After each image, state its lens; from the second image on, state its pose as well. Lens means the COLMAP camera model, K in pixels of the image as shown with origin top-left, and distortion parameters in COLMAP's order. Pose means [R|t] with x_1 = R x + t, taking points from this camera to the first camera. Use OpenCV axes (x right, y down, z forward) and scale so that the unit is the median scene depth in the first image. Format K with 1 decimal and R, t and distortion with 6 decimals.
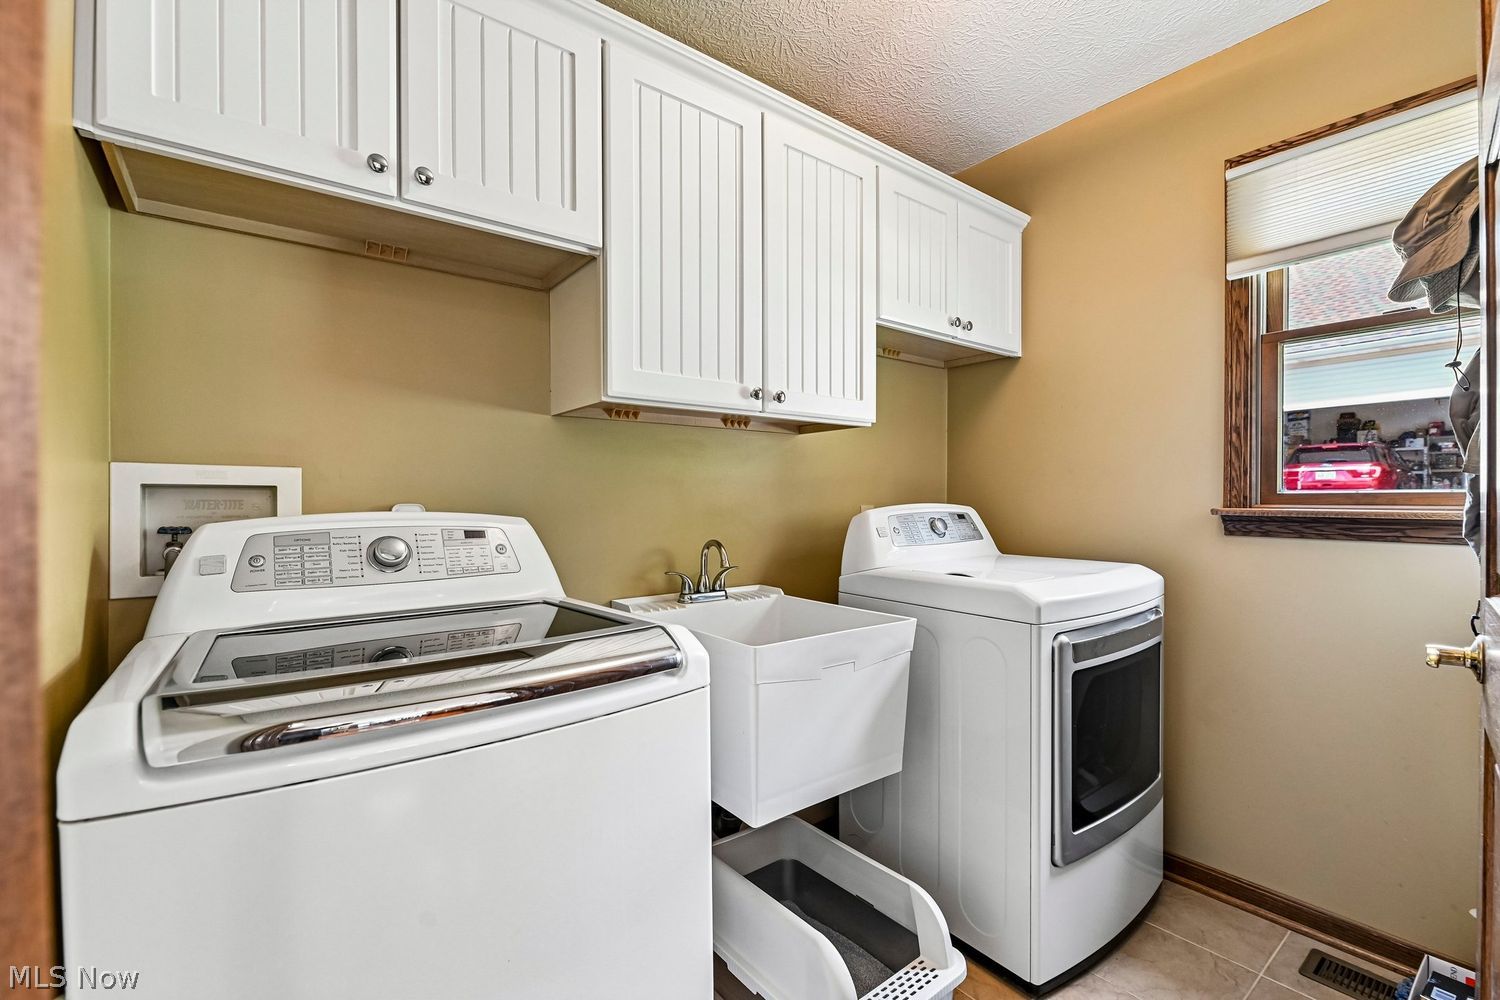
lens RADIAL K [[651.2, 0, 746.5], [0, 651.2, 507.7], [0, 0, 1]] dist [0.001688, -0.003193]
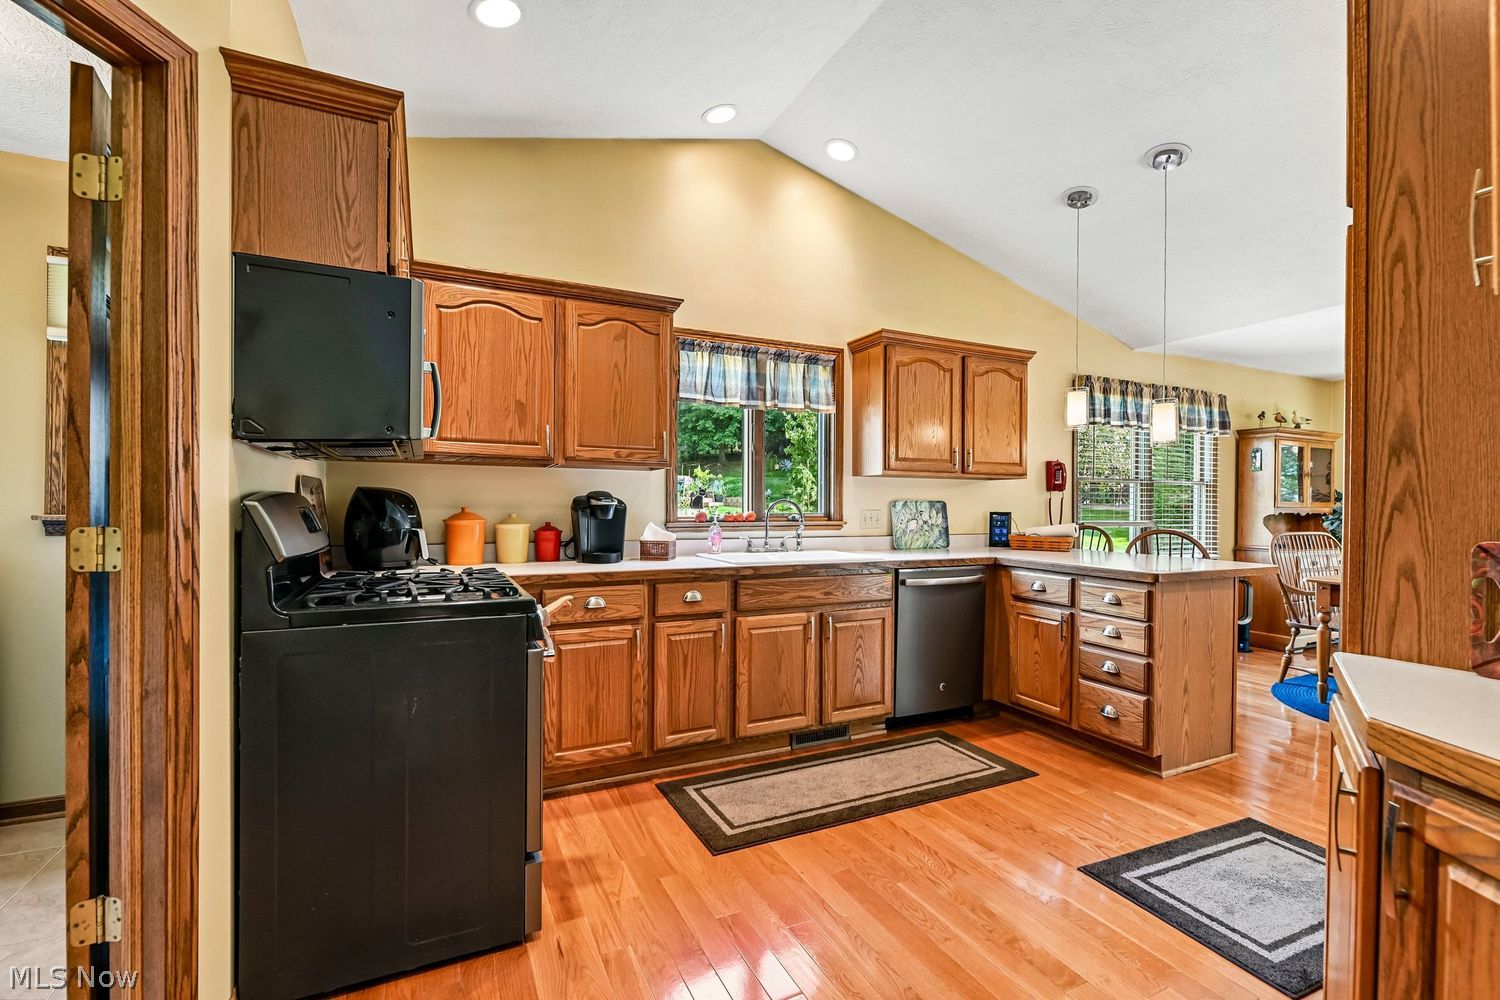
lens RADIAL K [[651.2, 0, 750.4], [0, 651.2, 509.0], [0, 0, 1]] dist [0.001688, -0.003193]
pose [[0.196777, -0.002787, 0.980444, -0.373374], [-0.000670, 0.999995, 0.002977, -0.022927], [-0.980448, -0.001243, 0.196774, -0.919380]]
